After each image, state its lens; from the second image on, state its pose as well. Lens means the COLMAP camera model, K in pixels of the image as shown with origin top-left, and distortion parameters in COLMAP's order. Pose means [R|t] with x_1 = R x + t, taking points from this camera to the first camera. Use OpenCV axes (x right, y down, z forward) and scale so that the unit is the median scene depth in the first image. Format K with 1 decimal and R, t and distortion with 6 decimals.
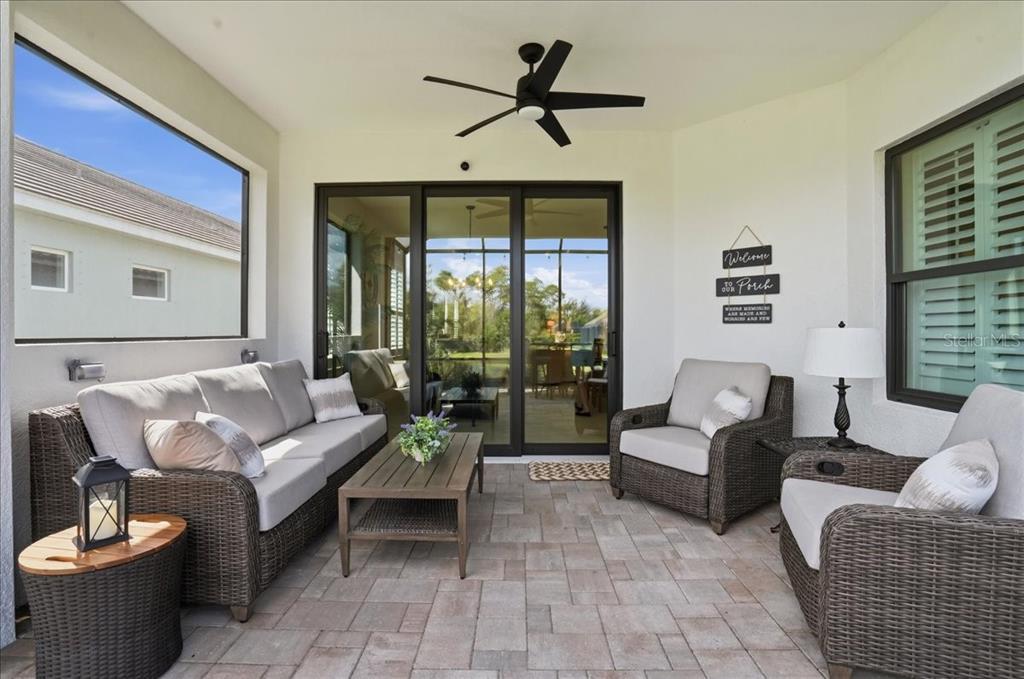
lens RADIAL K [[482.8, 0, 509.0], [0, 482.8, 342.5], [0, 0, 1]] dist [-0.043183, 0.011409]
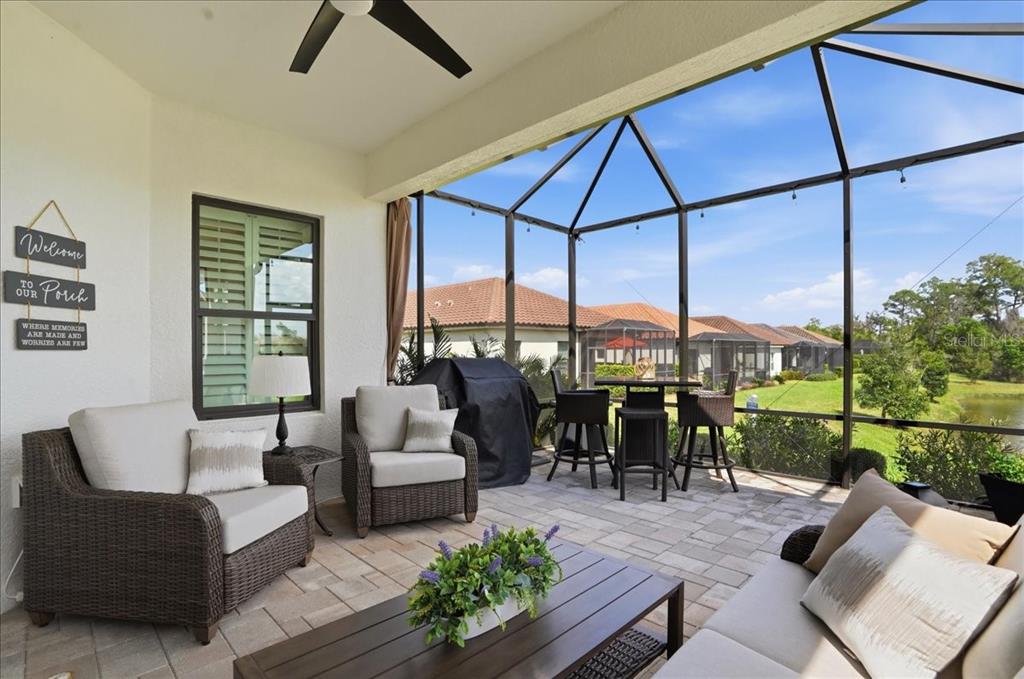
lens RADIAL K [[482.8, 0, 509.6], [0, 482.8, 365.0], [0, 0, 1]] dist [-0.043183, 0.011409]
pose [[-0.722772, -0.015365, 0.690915, -0.403577], [0.023454, 0.998632, 0.046744, -0.034913], [-0.690688, 0.049989, -0.721423, 1.045928]]
